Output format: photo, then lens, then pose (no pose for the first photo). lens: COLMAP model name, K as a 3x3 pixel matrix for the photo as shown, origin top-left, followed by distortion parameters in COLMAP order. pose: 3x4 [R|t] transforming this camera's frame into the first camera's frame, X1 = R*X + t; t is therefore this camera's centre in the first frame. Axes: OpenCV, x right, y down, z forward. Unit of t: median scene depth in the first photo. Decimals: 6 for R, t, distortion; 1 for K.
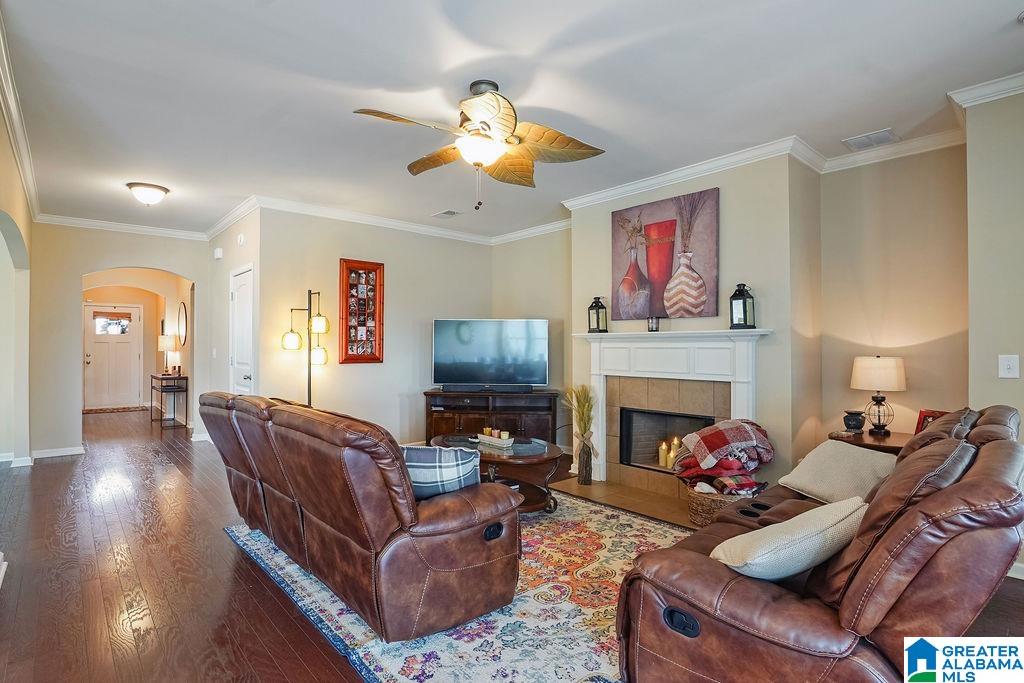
lens RADIAL K [[501.1, 0, 511.7], [0, 501.1, 342.6], [0, 0, 1]] dist [0.000871, -0.001421]
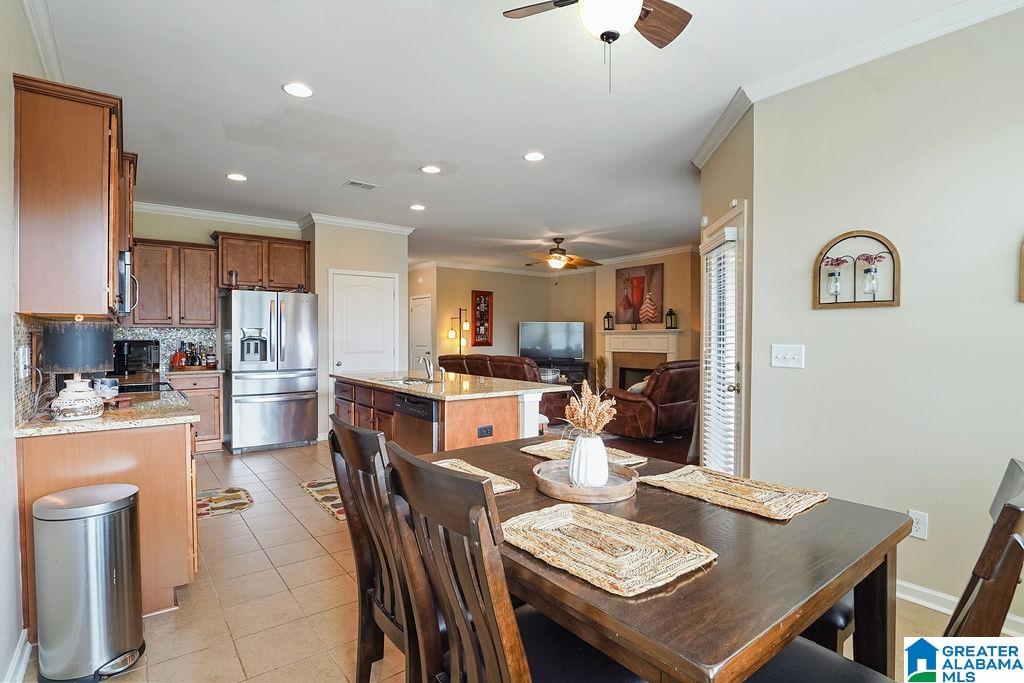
lens RADIAL K [[501.1, 0, 512.3], [0, 501.1, 340.8], [0, 0, 1]] dist [0.000871, -0.001421]
pose [[0.997421, -0.002617, -0.071722, -0.037636], [0.003647, 0.999892, 0.014239, -0.008003], [0.071677, -0.014464, 0.997323, -0.627454]]
